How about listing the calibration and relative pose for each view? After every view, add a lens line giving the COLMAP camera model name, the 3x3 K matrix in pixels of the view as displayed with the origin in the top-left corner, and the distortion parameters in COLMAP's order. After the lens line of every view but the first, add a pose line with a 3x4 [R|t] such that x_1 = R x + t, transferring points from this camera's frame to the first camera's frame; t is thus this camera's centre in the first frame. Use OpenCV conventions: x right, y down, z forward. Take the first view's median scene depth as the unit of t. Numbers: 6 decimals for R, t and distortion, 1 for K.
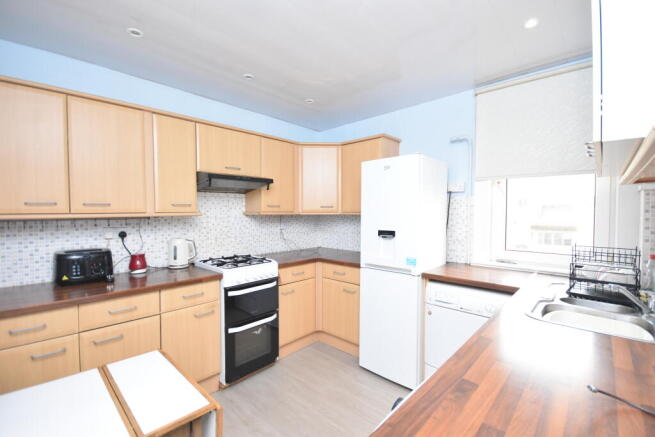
lens RADIAL K [[284.9, 0, 329.4], [0, 284.9, 216.1], [0, 0, 1]] dist [-0.002017, -0.003250]
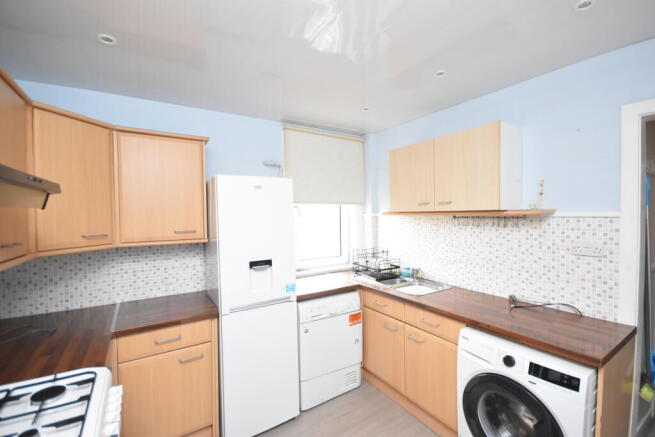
lens RADIAL K [[284.9, 0, 331.1], [0, 284.9, 218.1], [0, 0, 1]] dist [-0.002017, -0.003250]
pose [[0.237261, -0.019898, 0.971242, -0.577250], [0.025849, 0.999566, 0.014164, -0.083195], [-0.971102, 0.021745, 0.237673, 0.578548]]
